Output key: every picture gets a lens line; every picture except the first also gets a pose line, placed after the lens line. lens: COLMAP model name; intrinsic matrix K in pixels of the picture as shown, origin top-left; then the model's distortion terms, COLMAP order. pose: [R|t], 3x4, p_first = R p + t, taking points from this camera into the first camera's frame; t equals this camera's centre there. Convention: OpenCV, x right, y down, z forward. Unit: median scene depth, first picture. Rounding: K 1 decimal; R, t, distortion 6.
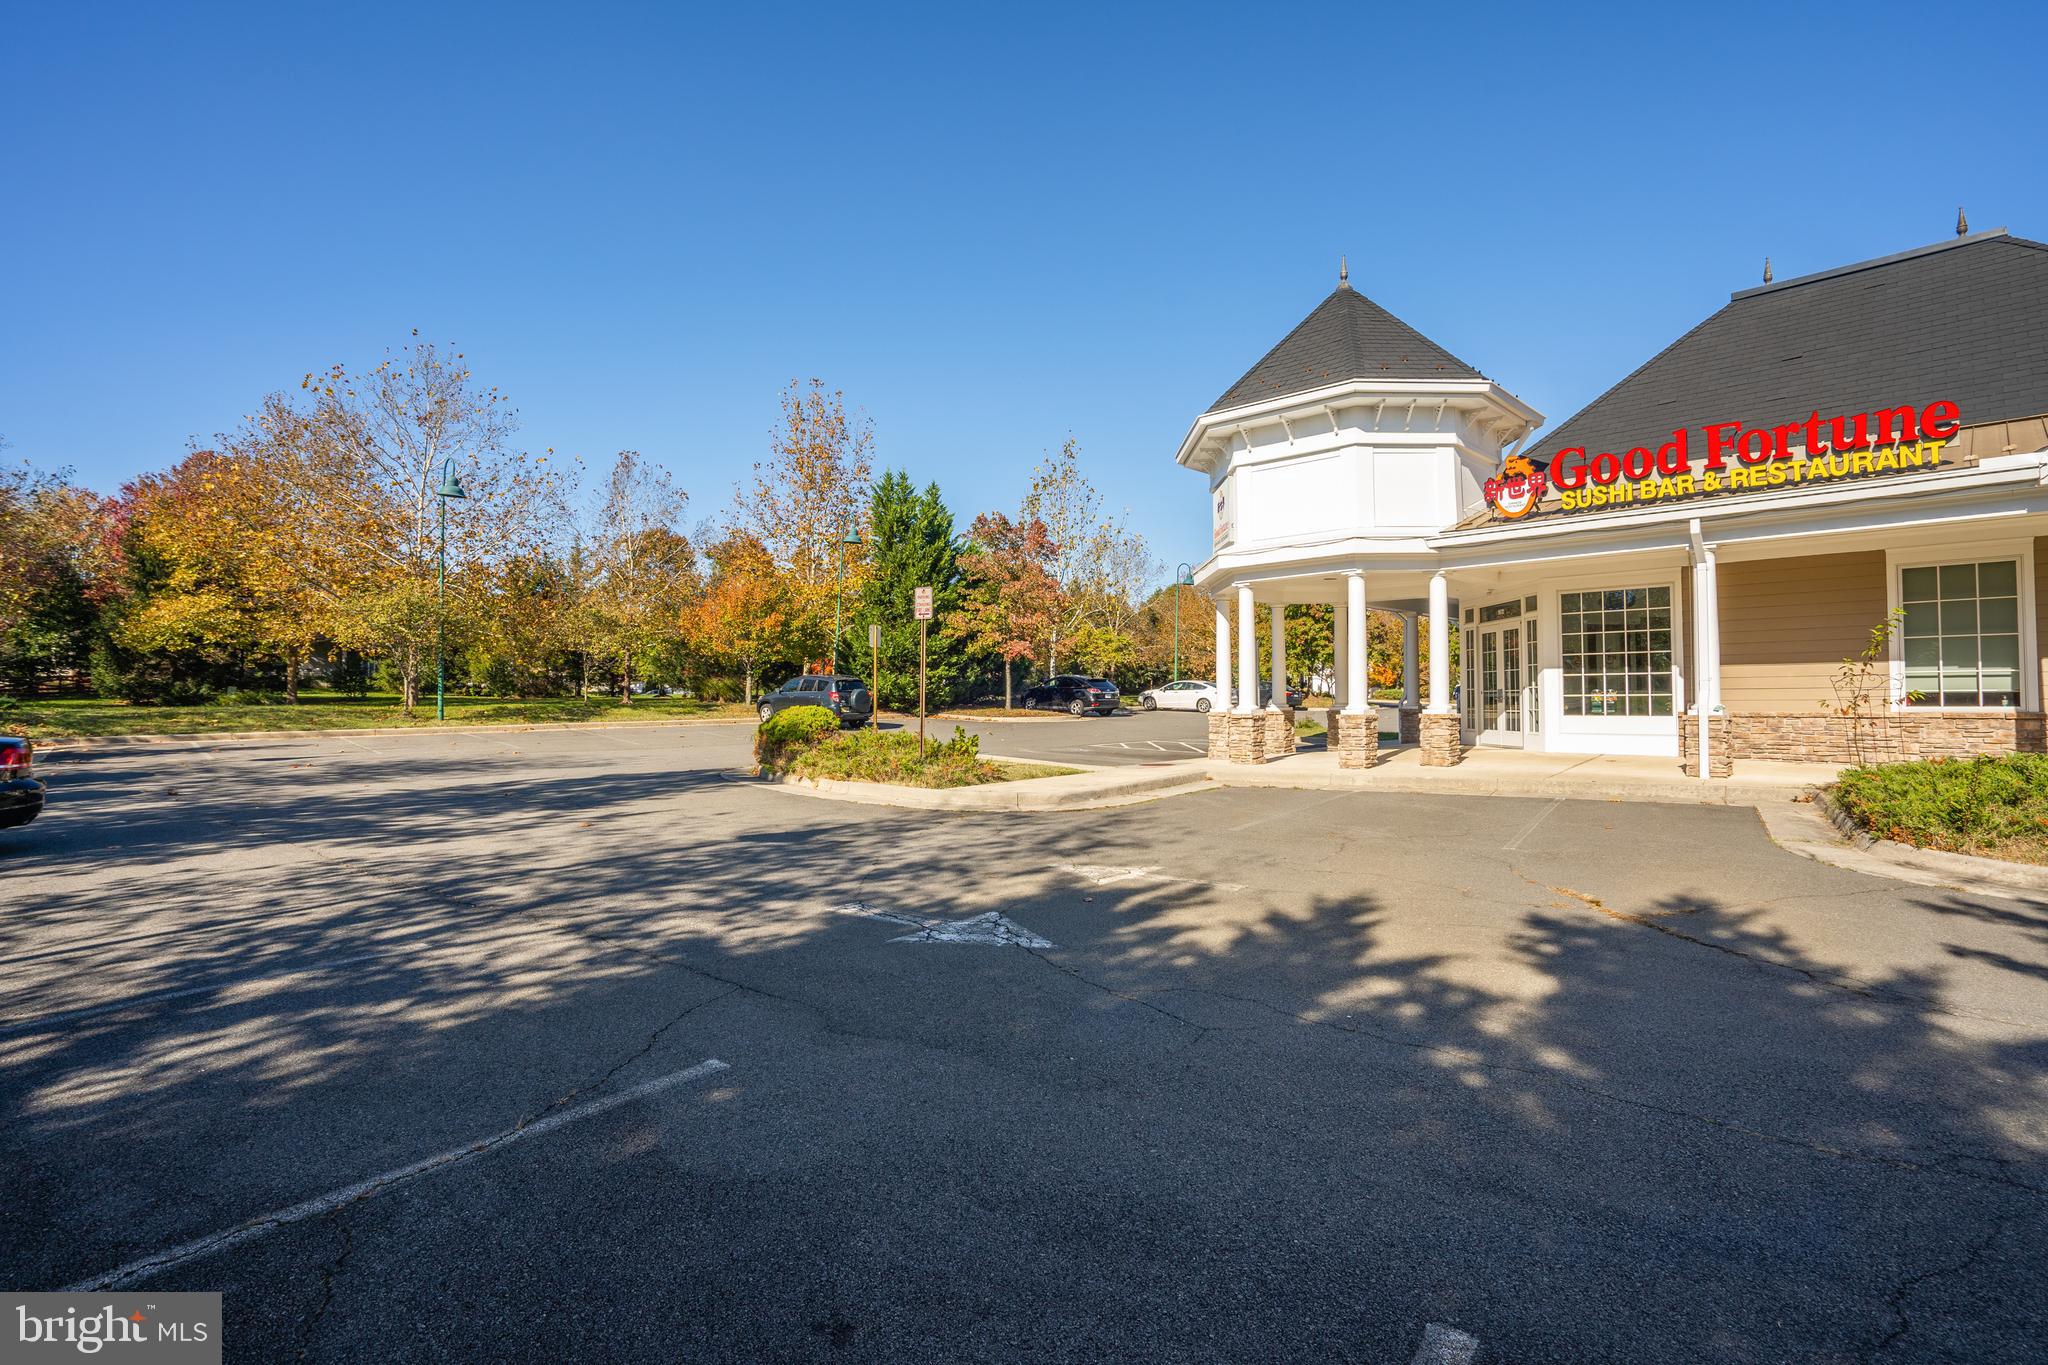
lens RADIAL K [[957.6, 0, 1055.7], [0, 957.6, 669.3], [0, 0, 1]] dist [-0.049851, 0.028504]
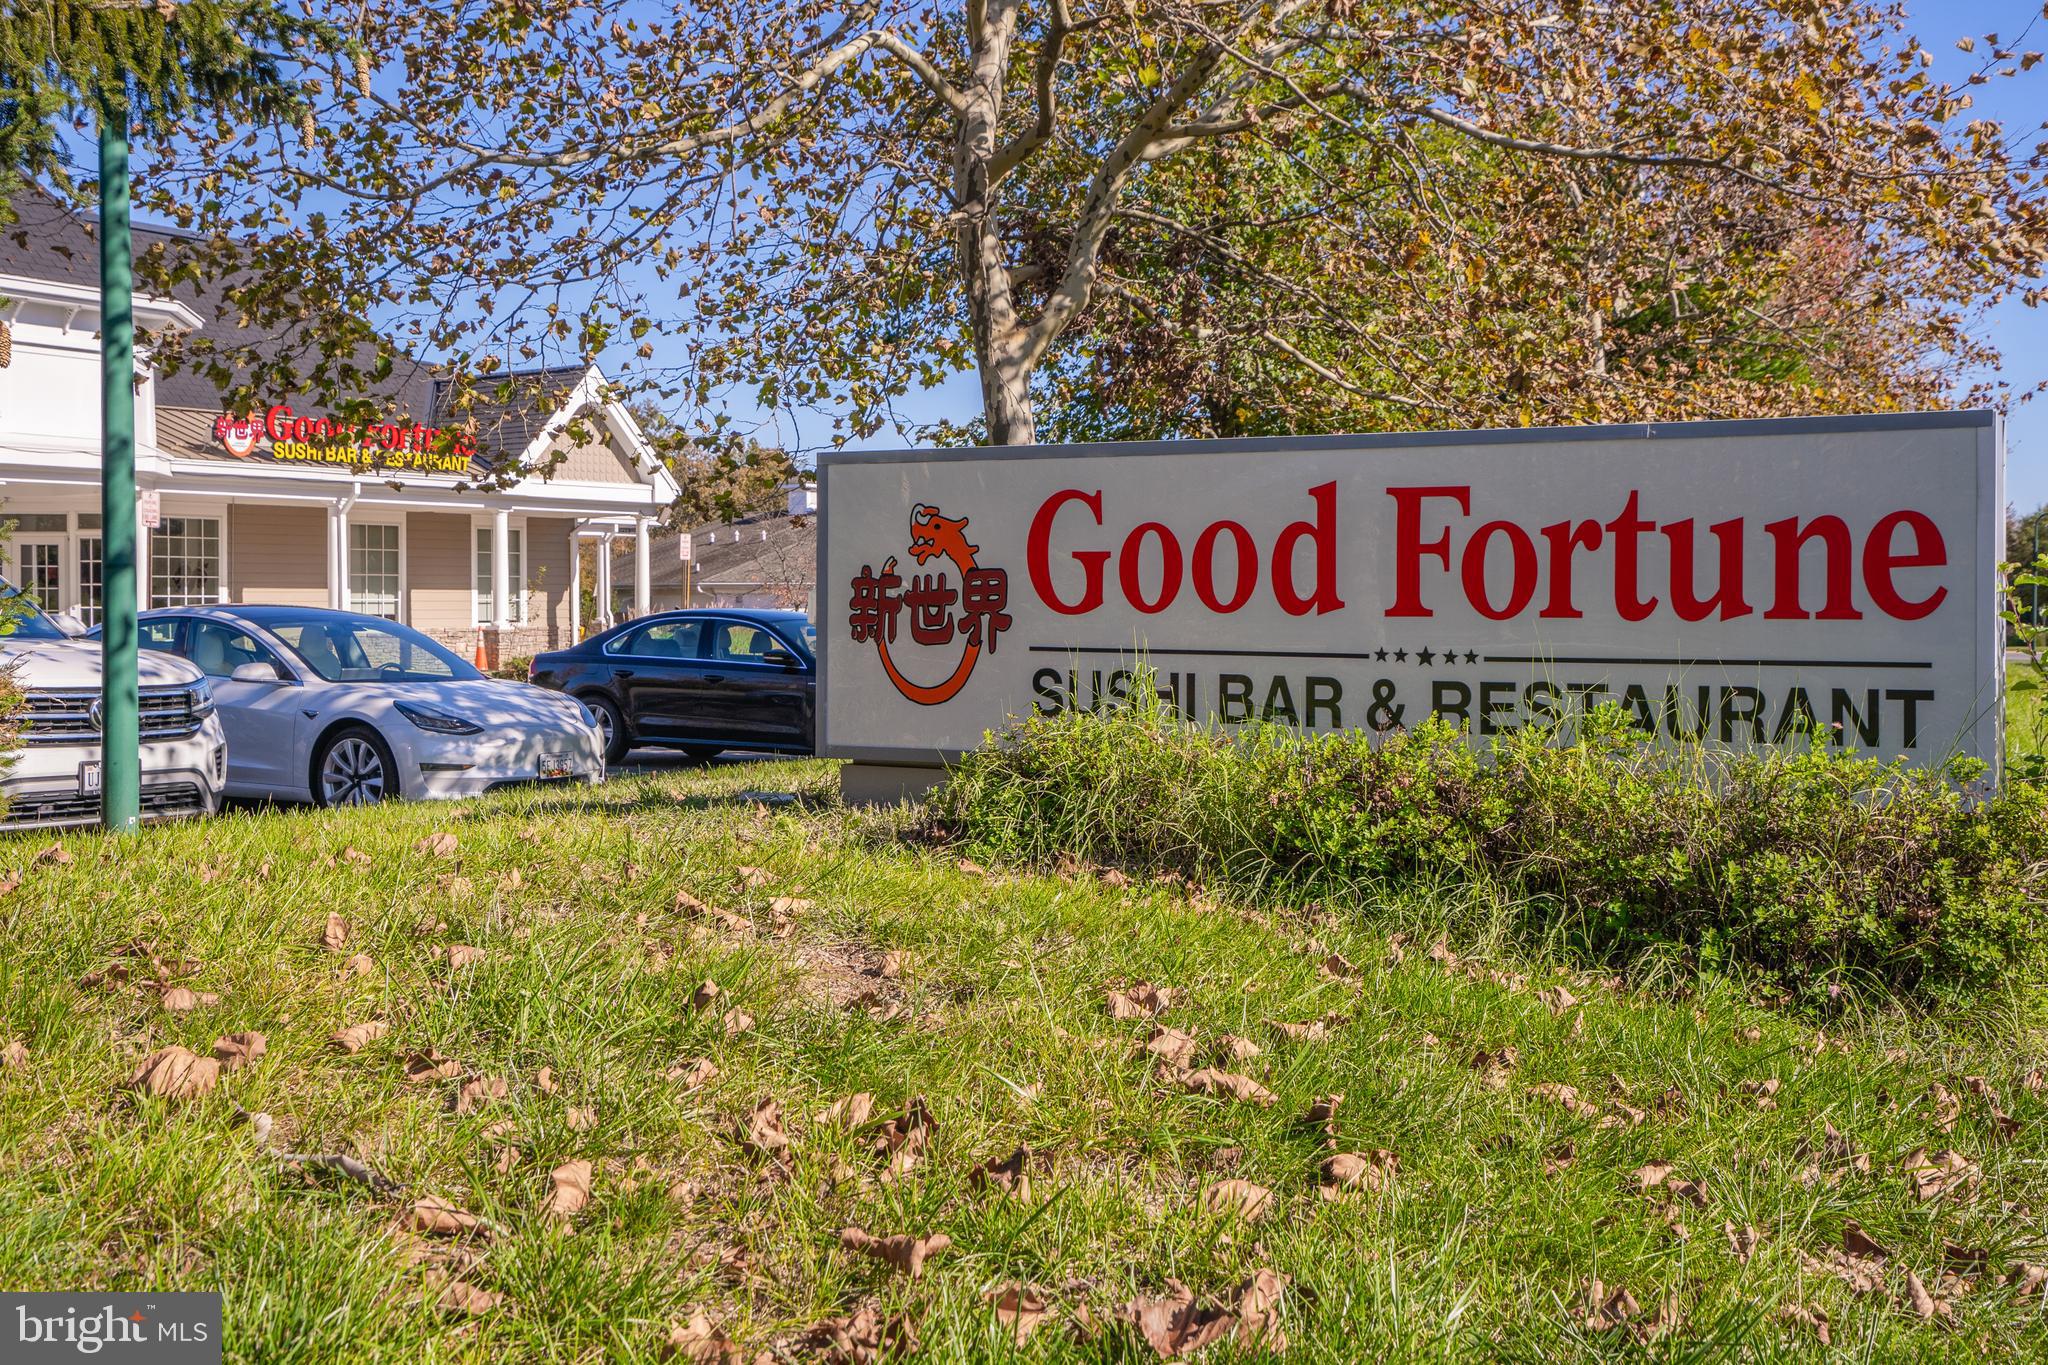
lens RADIAL K [[2033.3, 0, 1024.0], [0, 2033.3, 682.5], [0, 0, 1]] dist [-0.012132, -0.005563]
pose [[-0.107462, -0.019453, 0.994019, -1.811808], [-0.023461, 0.999580, 0.017025, 0.042493], [-0.993932, -0.021491, -0.107873, 0.284867]]
